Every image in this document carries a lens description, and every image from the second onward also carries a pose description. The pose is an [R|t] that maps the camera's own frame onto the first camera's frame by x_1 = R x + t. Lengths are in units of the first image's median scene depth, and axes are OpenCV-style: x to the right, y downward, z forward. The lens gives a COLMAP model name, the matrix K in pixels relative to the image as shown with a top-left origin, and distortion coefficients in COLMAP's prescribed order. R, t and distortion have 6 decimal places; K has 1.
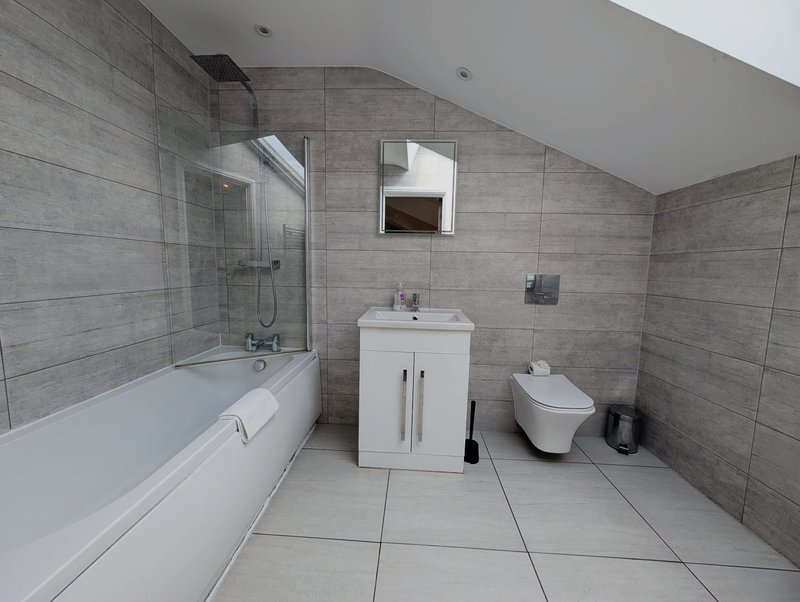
lens RADIAL K [[303.8, 0, 400.0], [0, 303.8, 301.1], [0, 0, 1]] dist [0.000931, -0.000191]
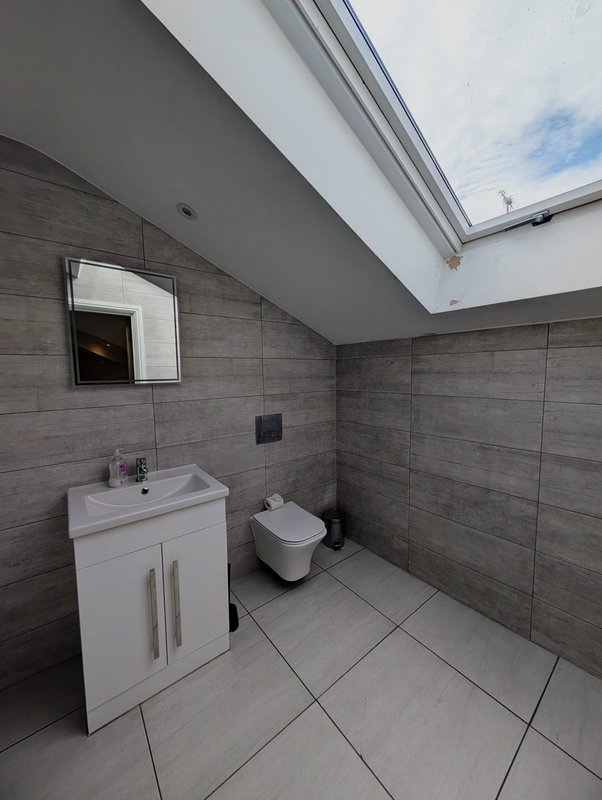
lens RADIAL K [[303.8, 0, 303.0], [0, 303.8, 400.0], [0, 0, 1]] dist [0.000931, -0.000191]
pose [[0.752180, -0.090119, 0.652767, -0.138550], [0.098904, 0.994822, 0.023375, -0.159917], [-0.651494, 0.046979, 0.757198, 0.114802]]
